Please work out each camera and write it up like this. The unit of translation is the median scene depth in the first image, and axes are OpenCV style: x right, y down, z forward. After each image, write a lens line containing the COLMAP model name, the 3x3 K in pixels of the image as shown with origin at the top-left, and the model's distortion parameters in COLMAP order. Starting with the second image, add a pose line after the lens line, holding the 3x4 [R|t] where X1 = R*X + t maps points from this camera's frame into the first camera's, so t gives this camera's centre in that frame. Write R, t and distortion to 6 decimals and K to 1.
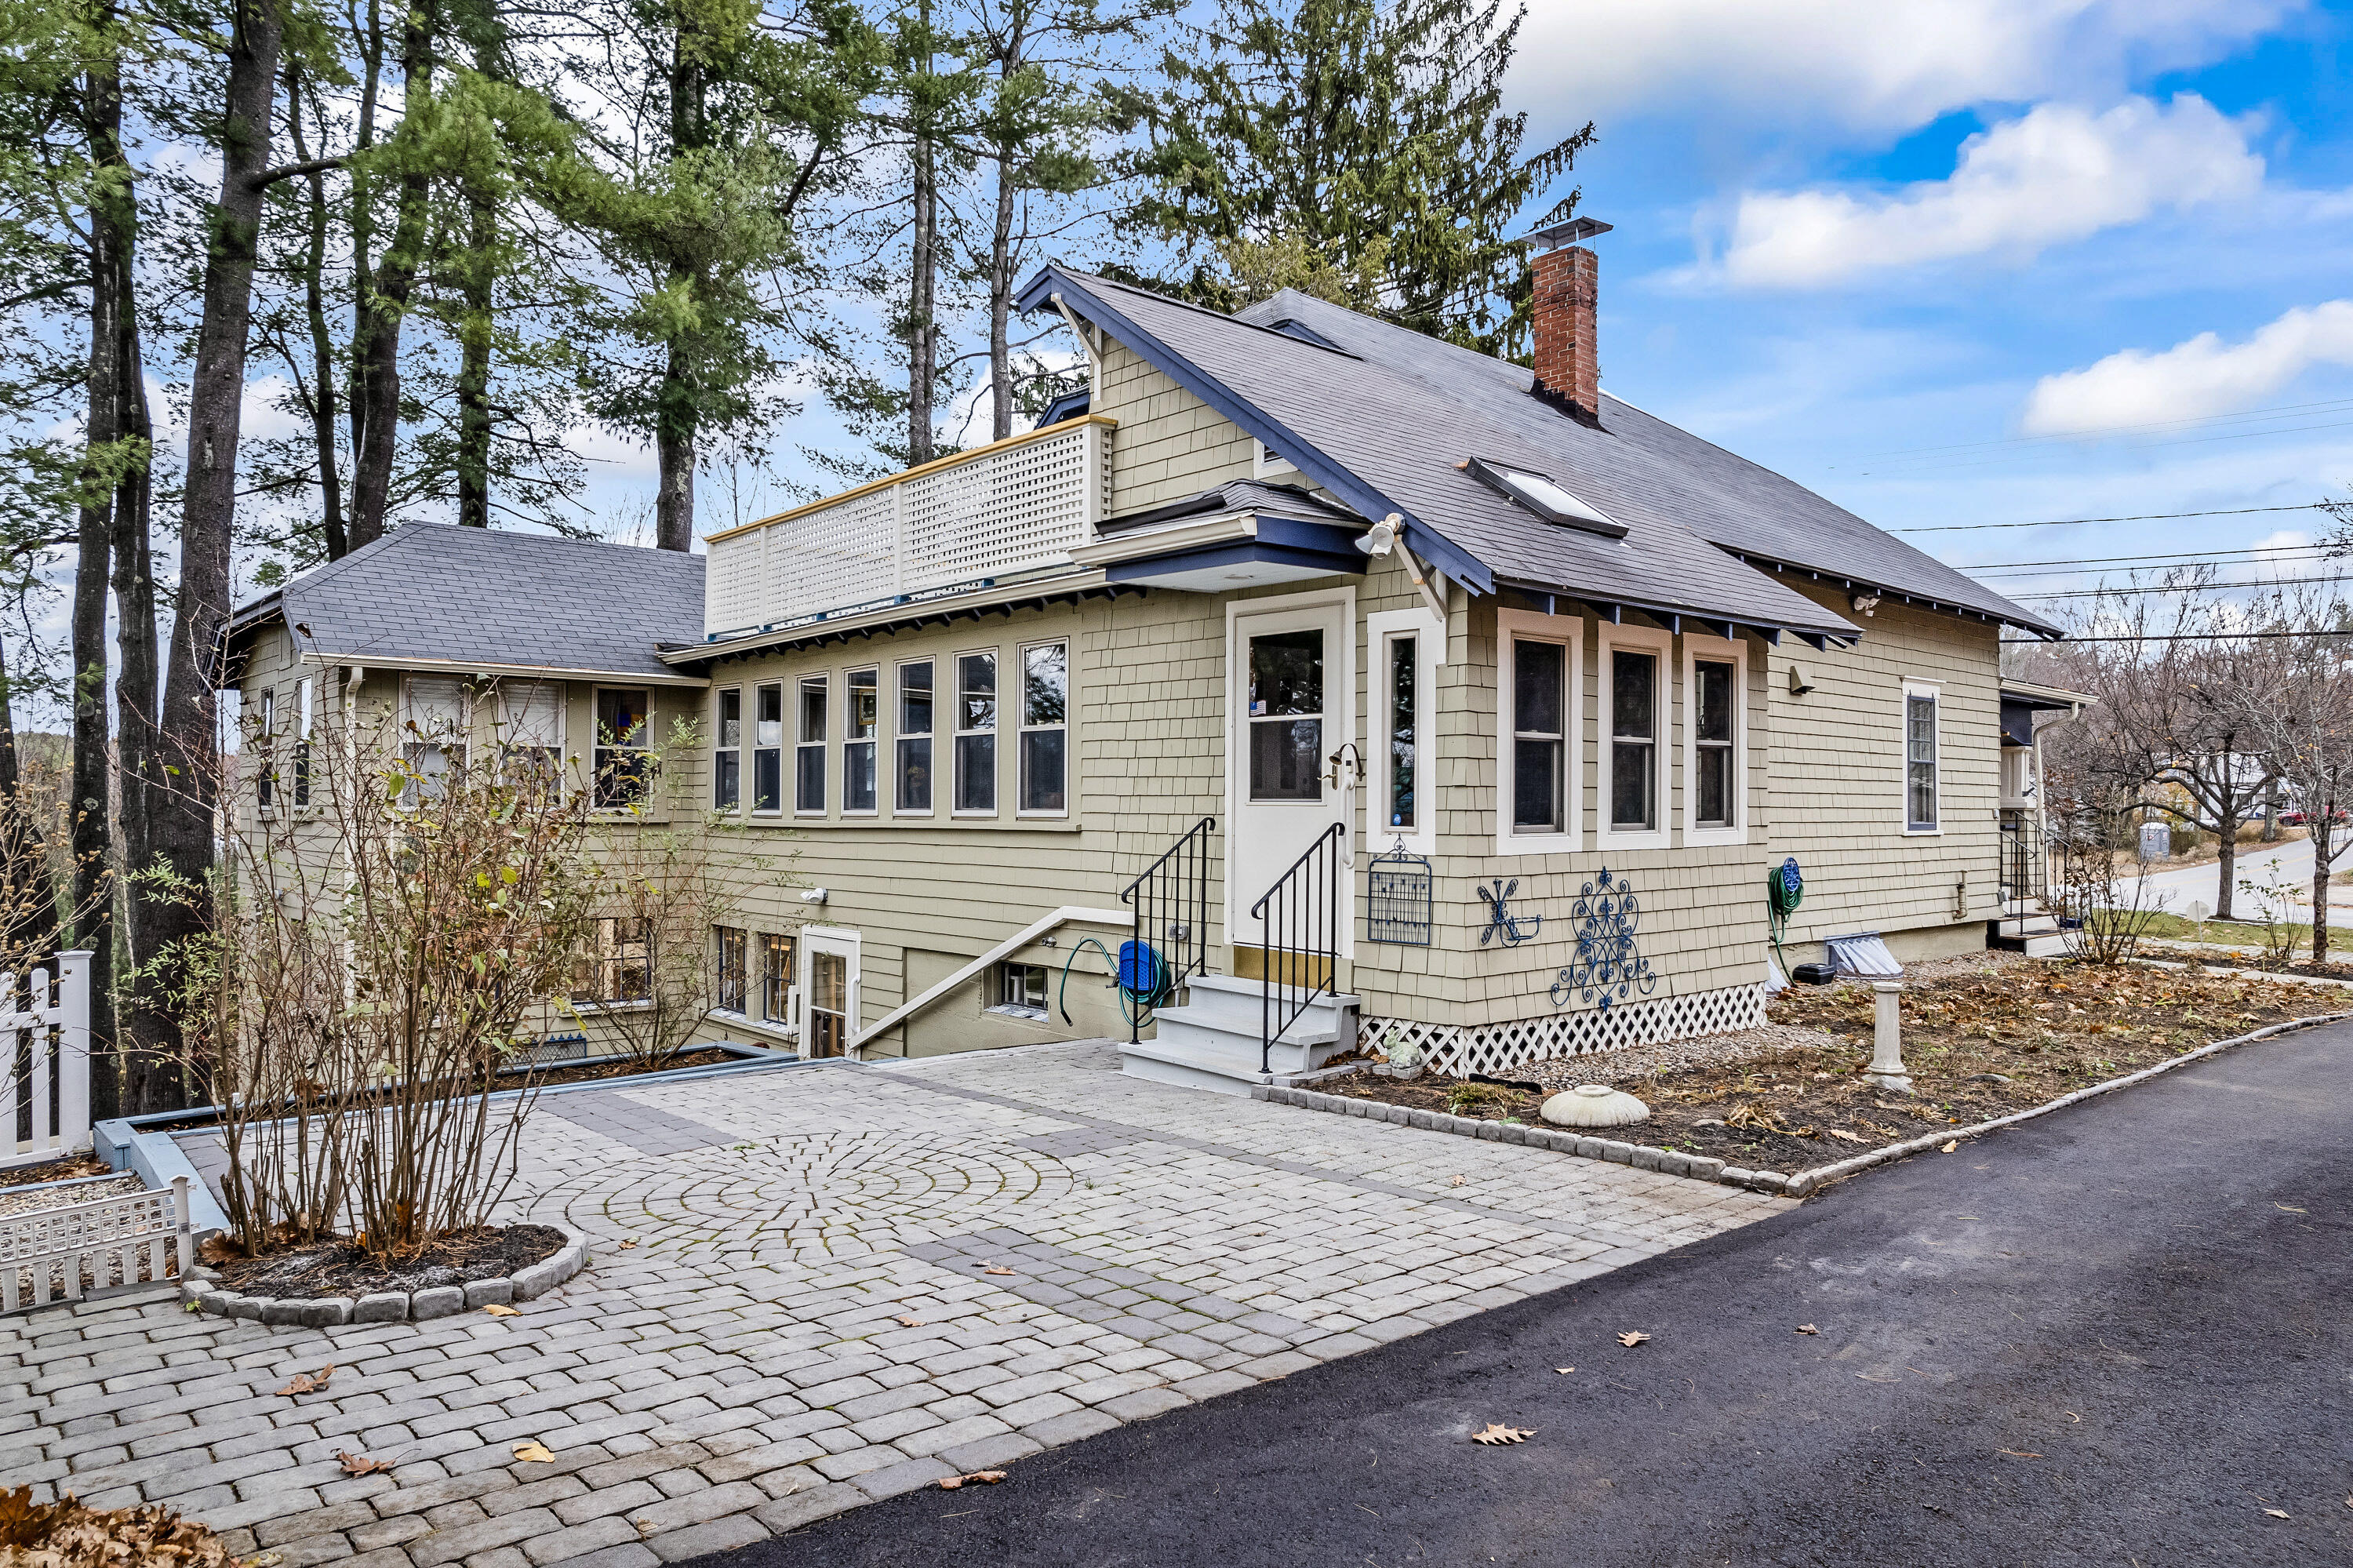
lens RADIAL K [[1527.6, 0, 1179.6], [0, 1527.6, 815.1], [0, 0, 1]] dist [-0.063045, 0.070837]
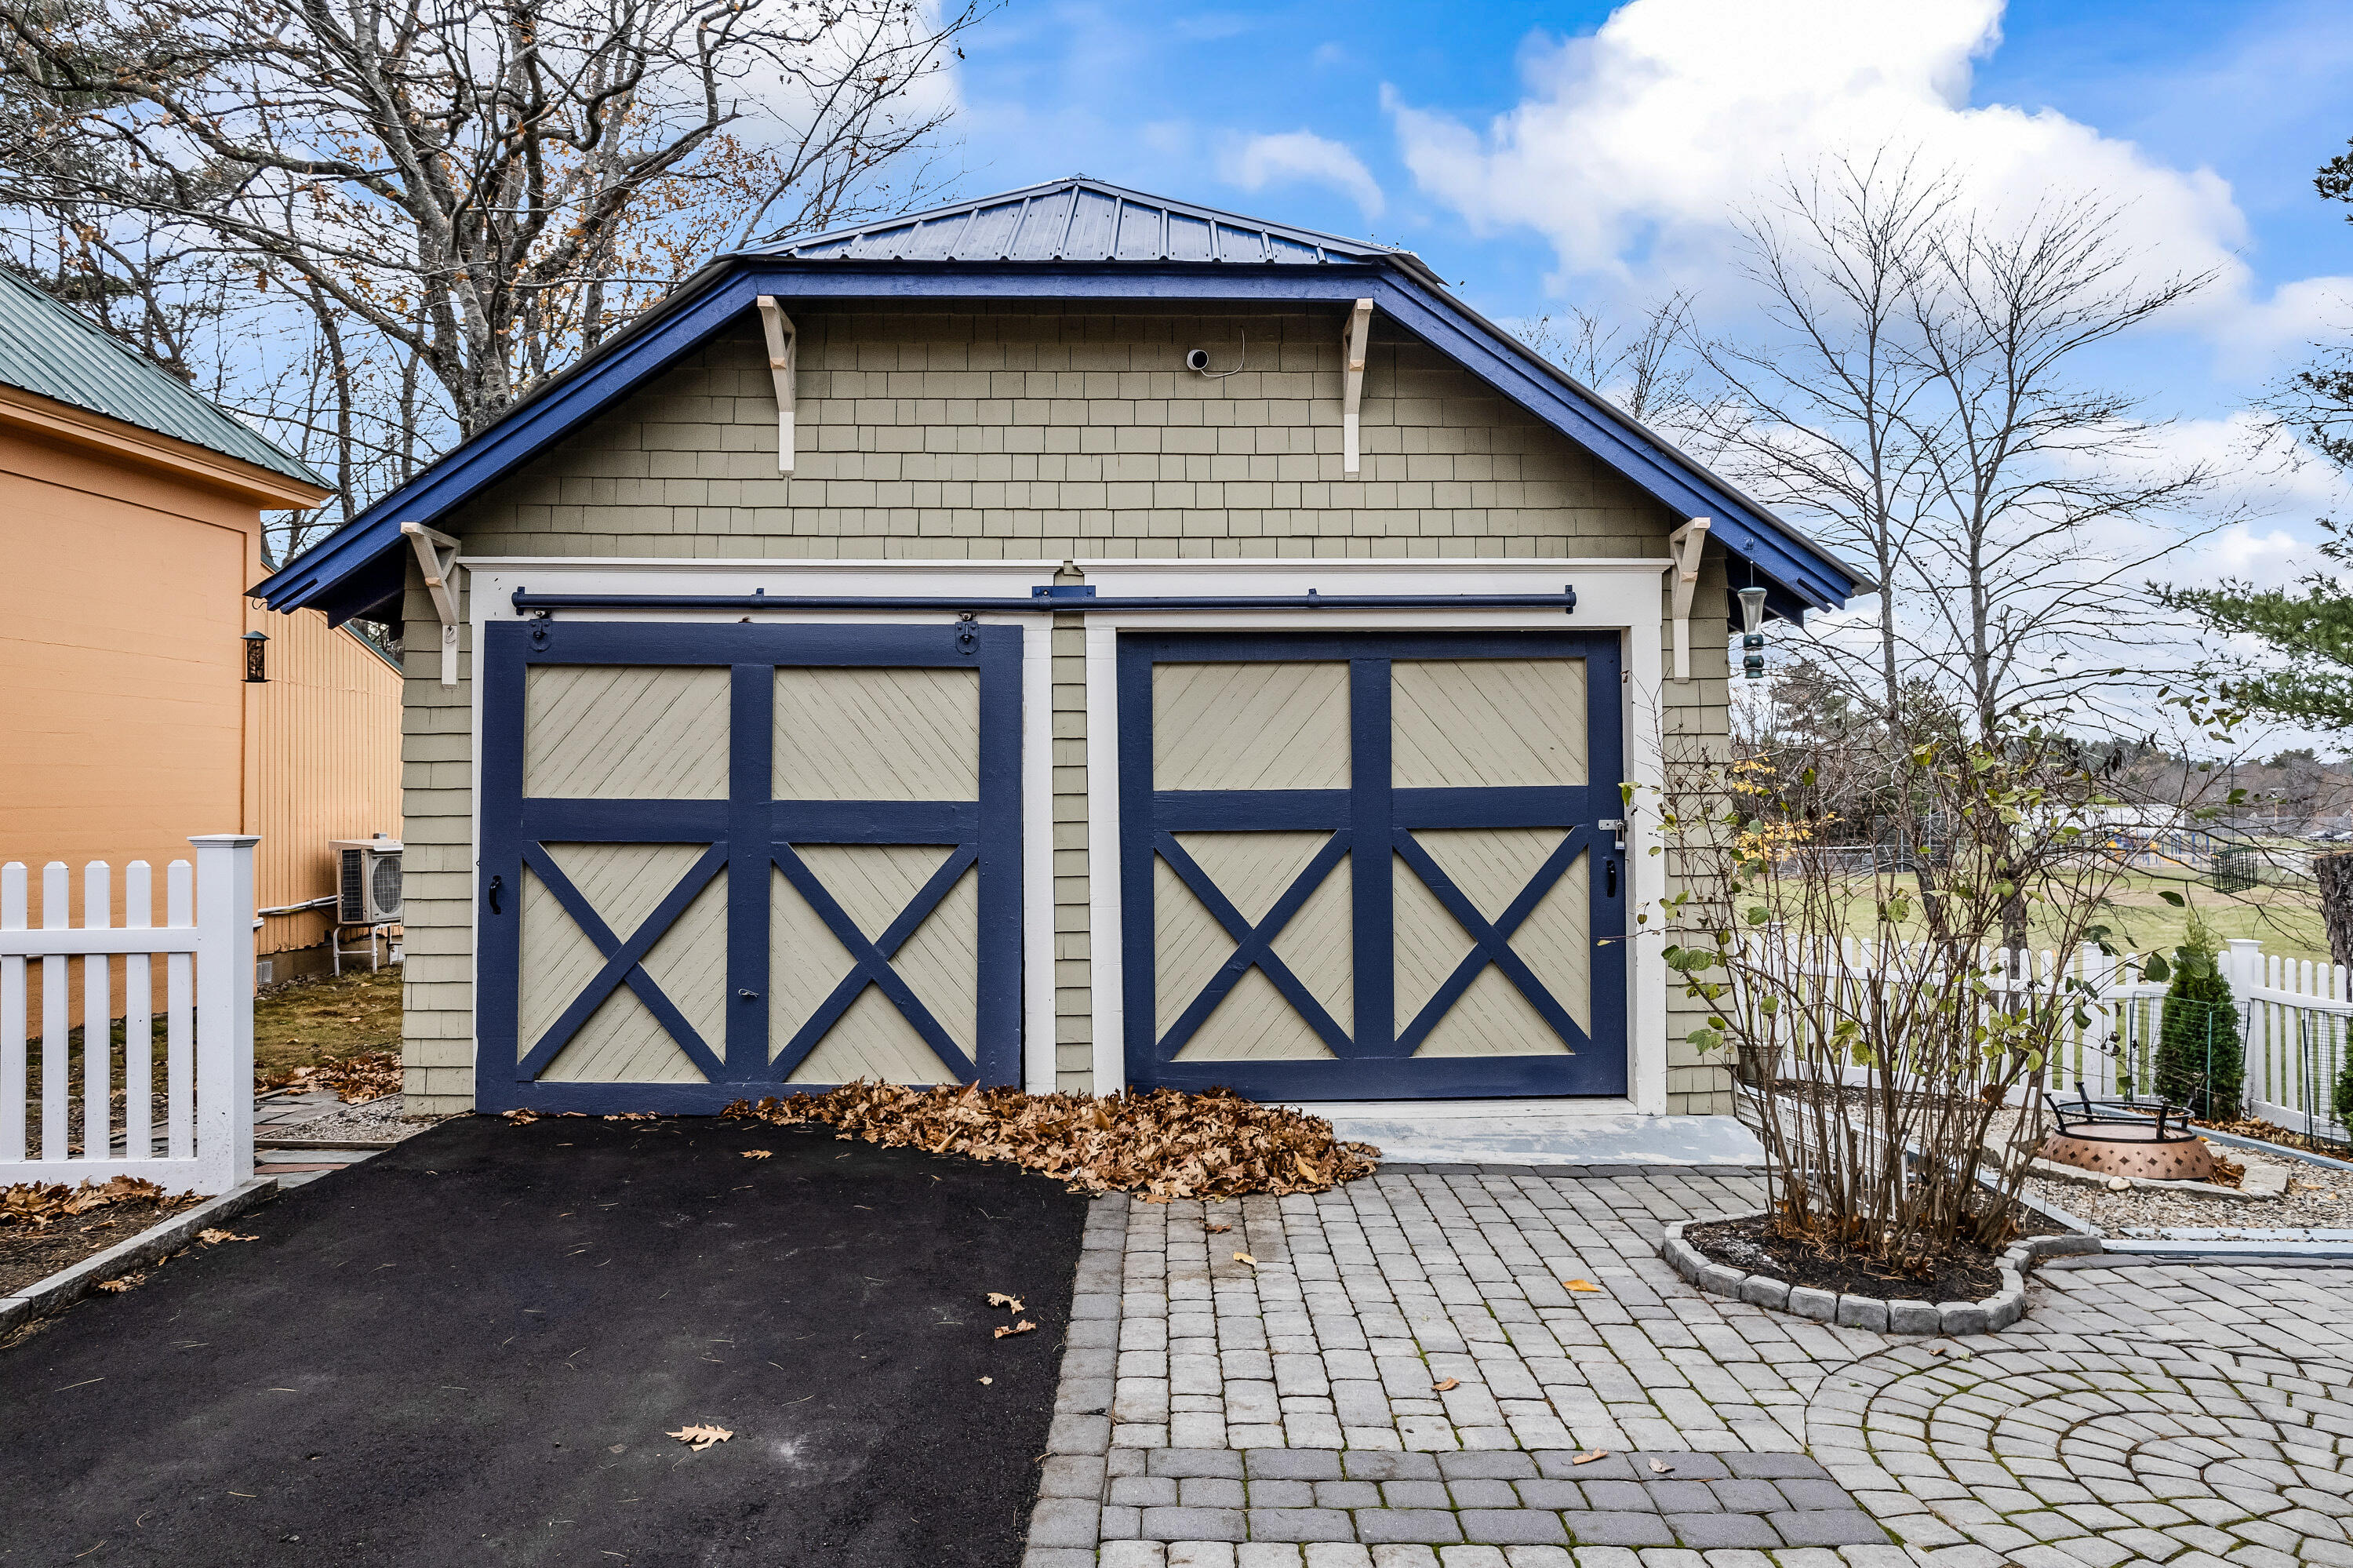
lens RADIAL K [[1515.3, 0, 1177.9], [0, 1515.3, 756.7], [0, 0, 1]] dist [-0.078621, 0.073616]
pose [[-0.646475, -0.029735, -0.762356, 0.376210], [0.004772, 0.999063, -0.043015, 0.000052], [0.762921, -0.031446, -0.645727, 0.893730]]
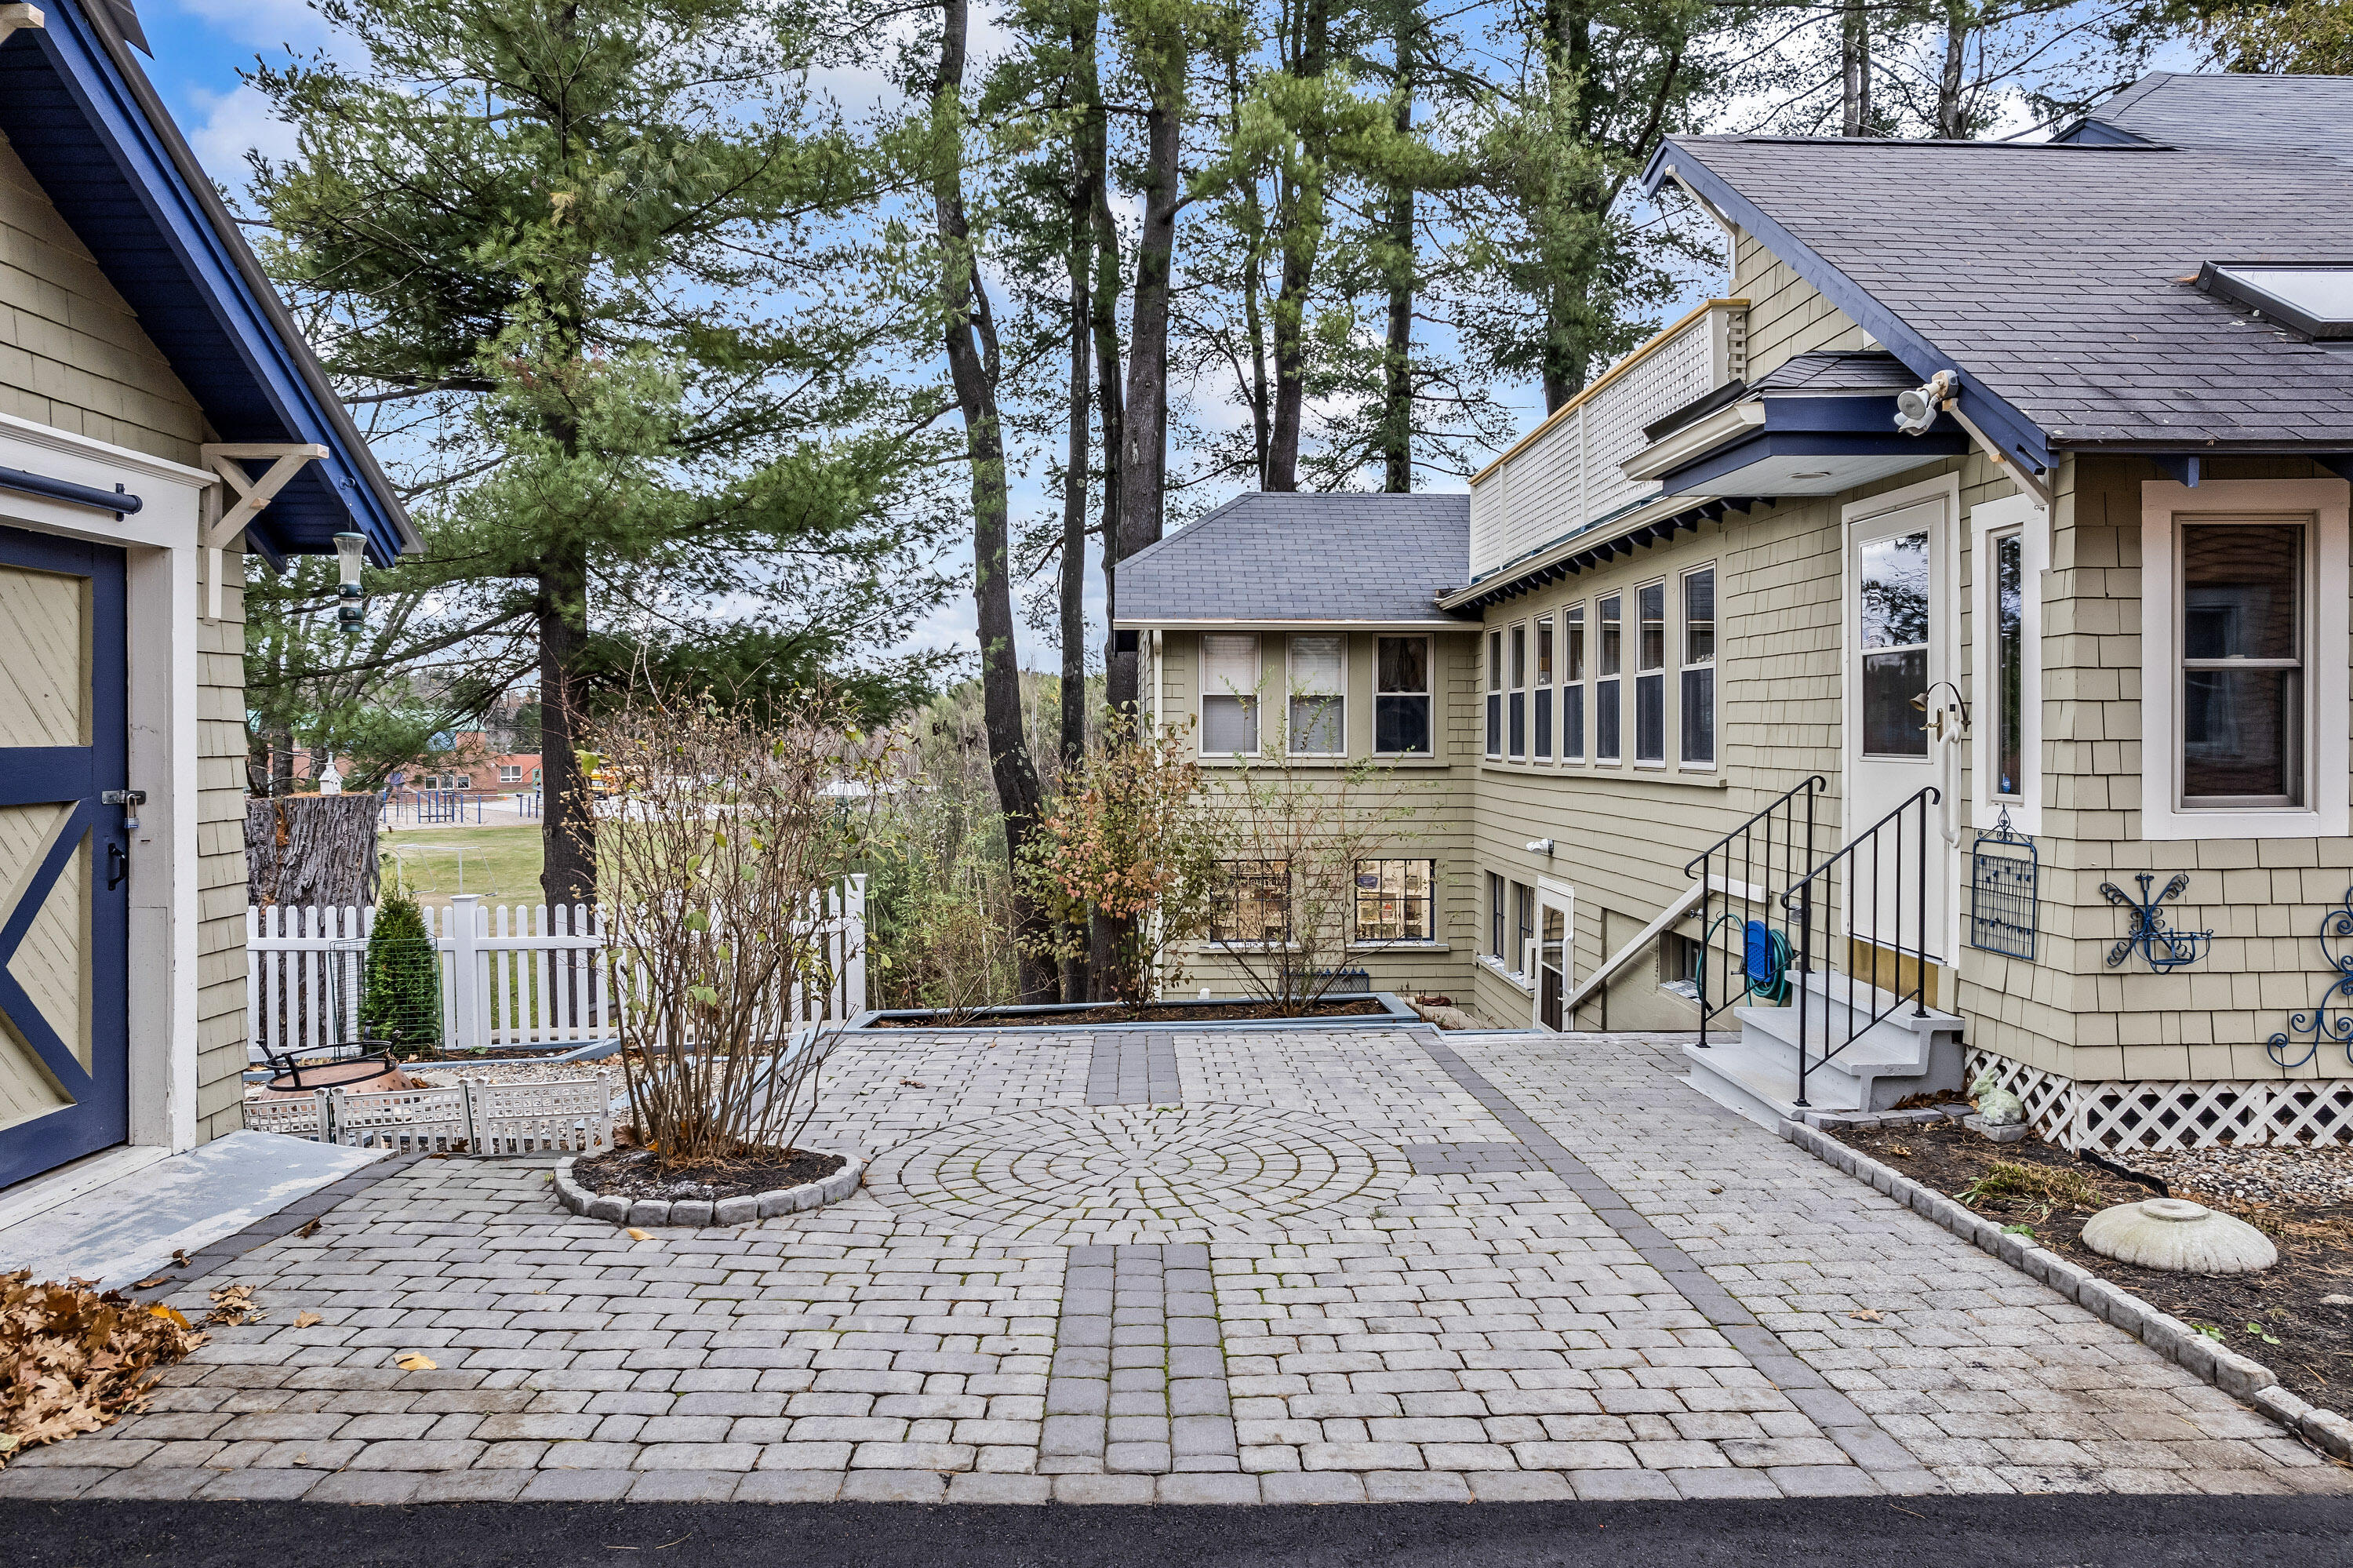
lens RADIAL K [[1515.3, 0, 1177.9], [0, 1515.3, 756.7], [0, 0, 1]] dist [-0.078621, 0.073616]
pose [[0.776080, 0.001128, -0.630634, 0.336622], [0.004088, 0.999968, 0.006819, -0.020145], [0.630621, -0.007870, 0.776051, 0.227332]]
